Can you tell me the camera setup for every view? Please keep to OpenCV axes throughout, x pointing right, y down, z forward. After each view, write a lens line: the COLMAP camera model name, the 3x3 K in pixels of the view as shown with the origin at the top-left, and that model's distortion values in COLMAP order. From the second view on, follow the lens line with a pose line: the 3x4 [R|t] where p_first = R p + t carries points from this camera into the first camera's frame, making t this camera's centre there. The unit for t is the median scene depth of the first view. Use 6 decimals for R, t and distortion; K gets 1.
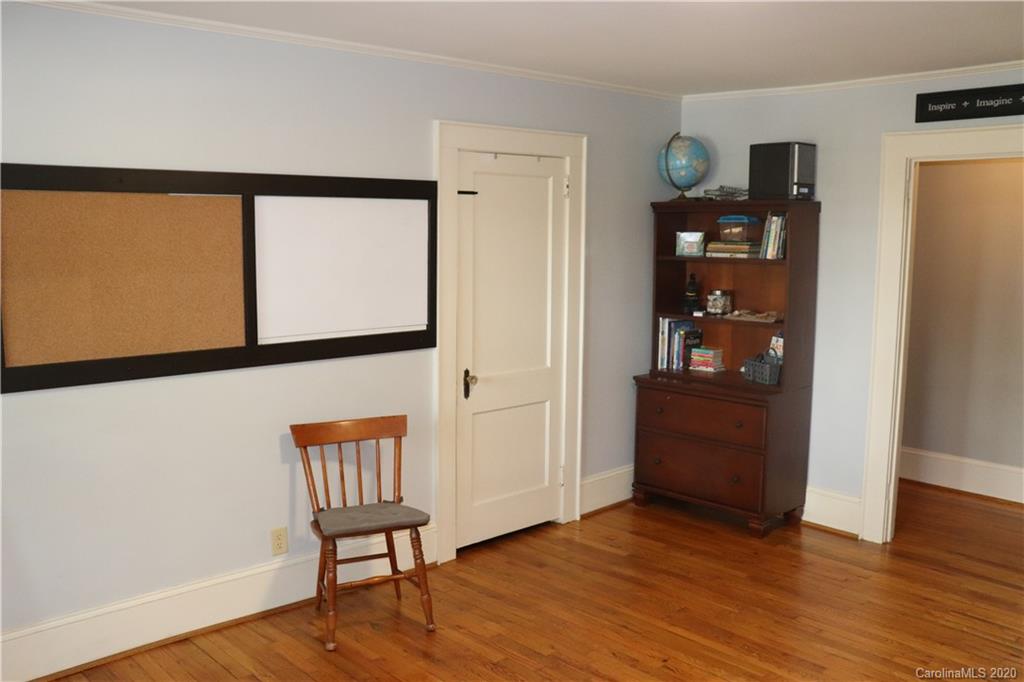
lens RADIAL K [[889.4, 0, 516.5], [0, 889.4, 355.9], [0, 0, 1]] dist [-0.162574, 0.166662]
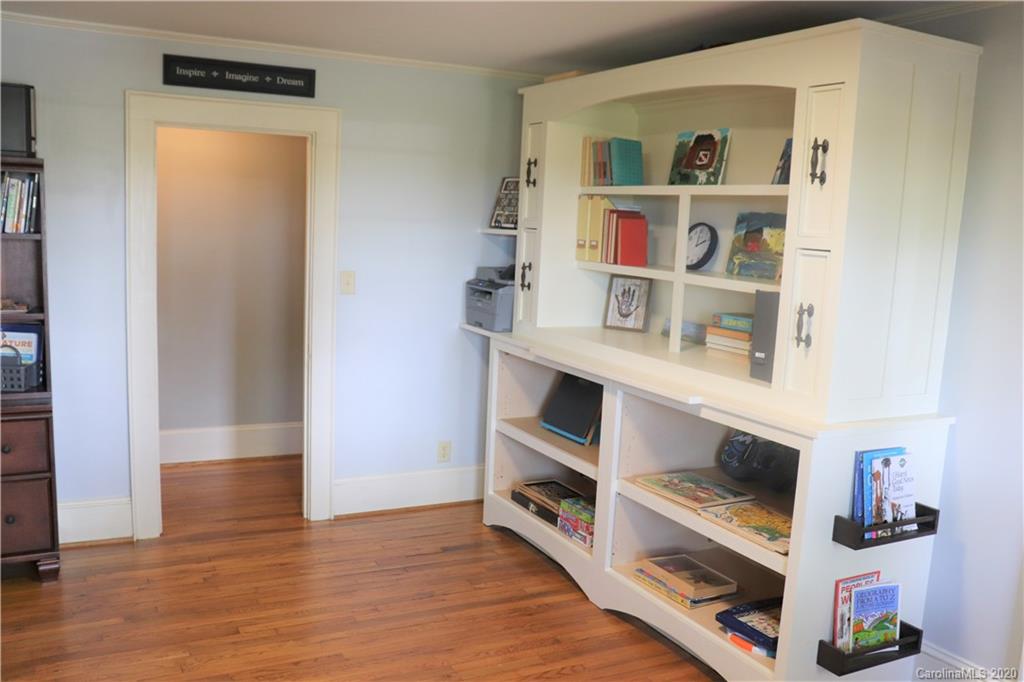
lens RADIAL K [[889.4, 0, 516.5], [0, 889.4, 355.9], [0, 0, 1]] dist [-0.162574, 0.166662]
pose [[0.255954, -0.140276, 0.956457, -0.405585], [0.093693, 0.988357, 0.119882, -0.060680], [-0.962138, 0.058929, 0.266117, 0.432761]]
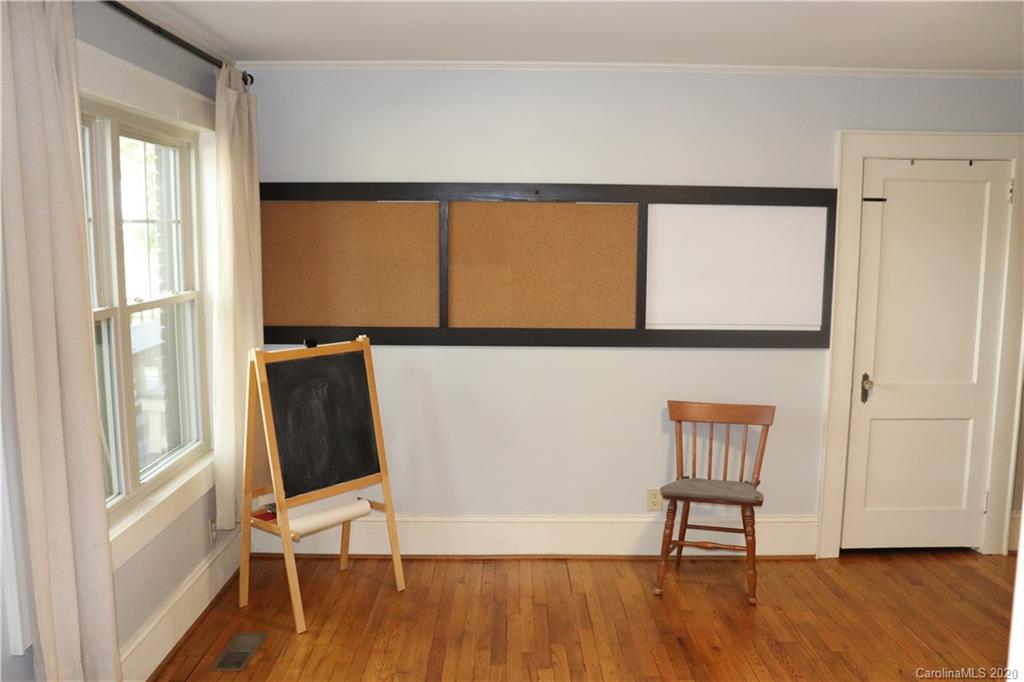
lens RADIAL K [[889.4, 0, 516.5], [0, 889.4, 355.9], [0, 0, 1]] dist [-0.162574, 0.166662]
pose [[0.741537, 0.089821, -0.664873, 0.349862], [-0.097138, 0.994929, 0.026071, 0.008714], [0.663843, 0.045252, 0.746502, -0.008269]]
